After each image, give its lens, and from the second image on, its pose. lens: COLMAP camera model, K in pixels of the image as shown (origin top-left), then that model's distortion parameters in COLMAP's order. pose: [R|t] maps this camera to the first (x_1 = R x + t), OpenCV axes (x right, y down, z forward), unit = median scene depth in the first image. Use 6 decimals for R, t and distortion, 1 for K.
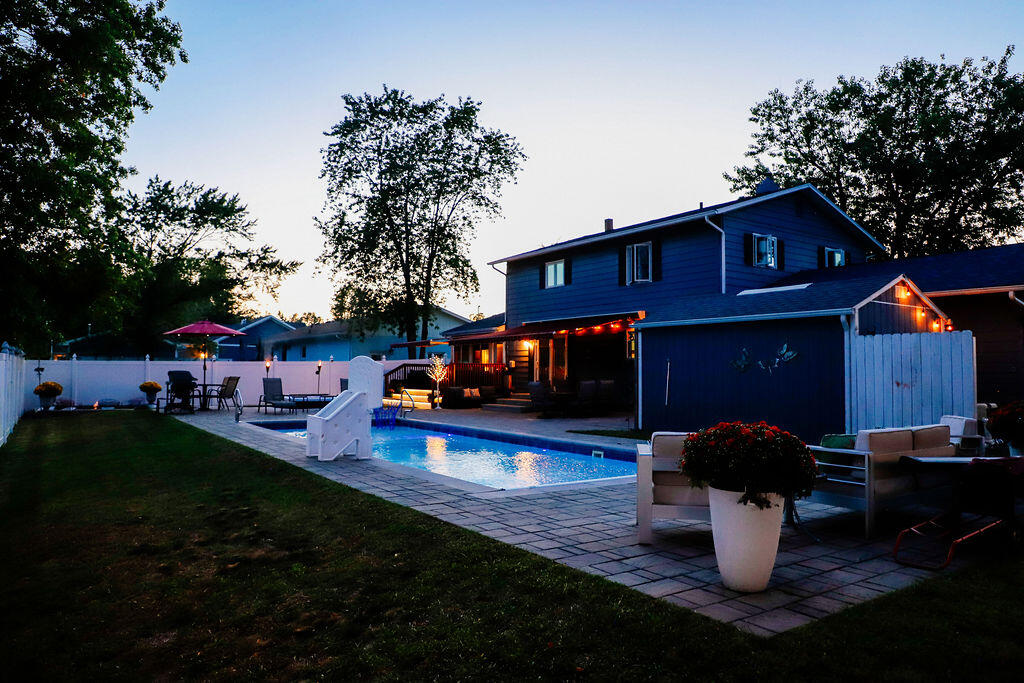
lens RADIAL K [[710.3, 0, 512.0], [0, 710.3, 341.5], [0, 0, 1]] dist [-0.068311, 0.040766]
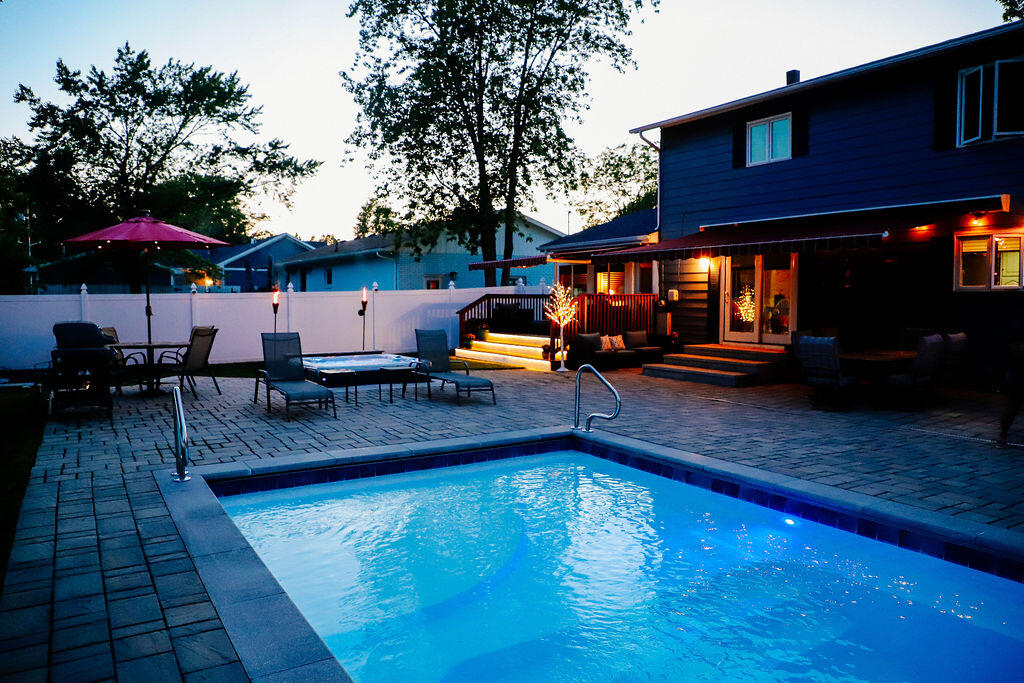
lens RADIAL K [[707.0, 0, 512.0], [0, 707.0, 341.5], [0, 0, 1]] dist [-0.074977, 0.043094]
pose [[0.999701, -0.002762, -0.024312, -0.103612], [0.005373, 0.994140, 0.107967, 0.004180], [0.023871, -0.108065, 0.993857, 0.319474]]
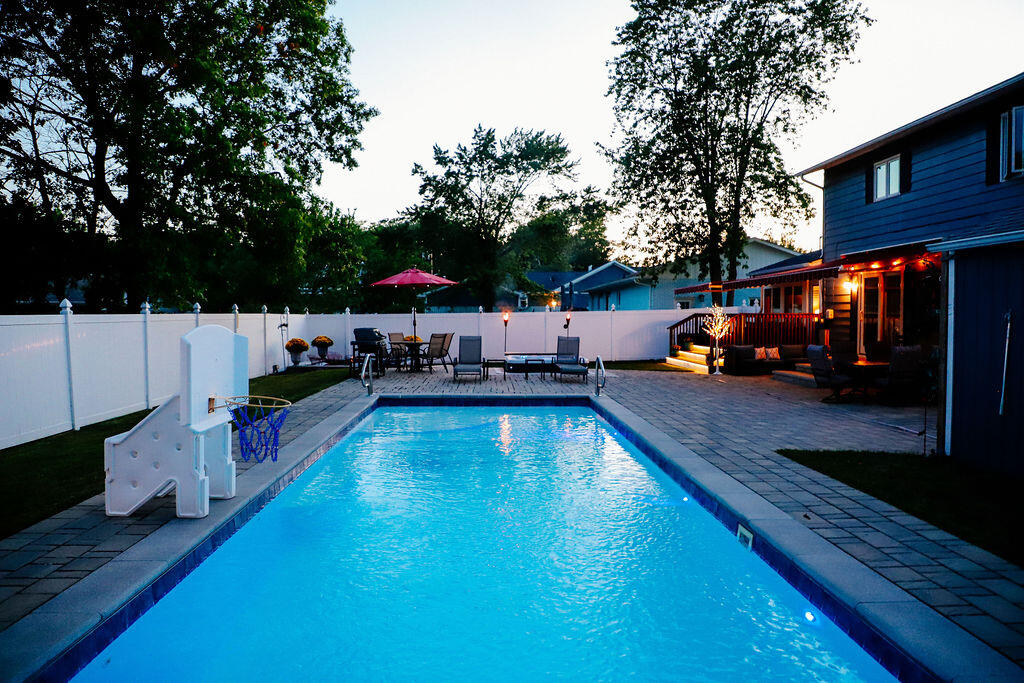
lens RADIAL K [[710.3, 0, 512.0], [0, 710.3, 341.5], [0, 0, 1]] dist [-0.068311, 0.040766]
pose [[0.852401, 0.013248, -0.522721, 0.080246], [0.028109, 0.997073, 0.071107, 0.000286], [0.522132, -0.075305, 0.849533, 0.195318]]
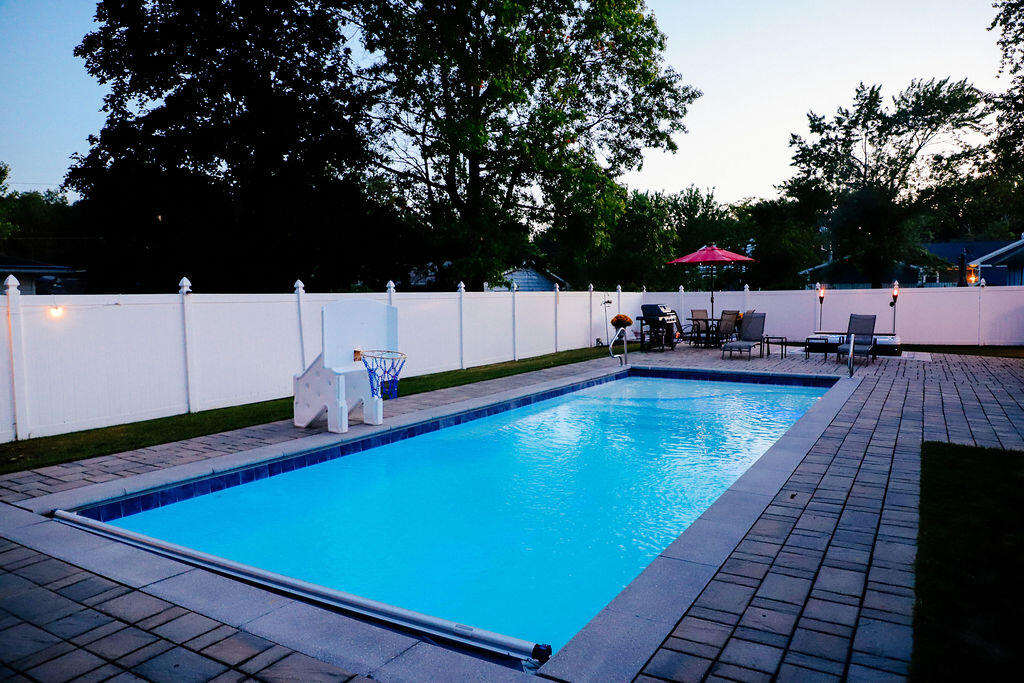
lens RADIAL K [[707.0, 0, 512.0], [0, 707.0, 341.5], [0, 0, 1]] dist [-0.074977, 0.043094]
pose [[0.429615, 0.049978, -0.901628, 0.162336], [0.049226, 0.995686, 0.078647, 0.004432], [0.901670, -0.078171, 0.425301, 0.244048]]
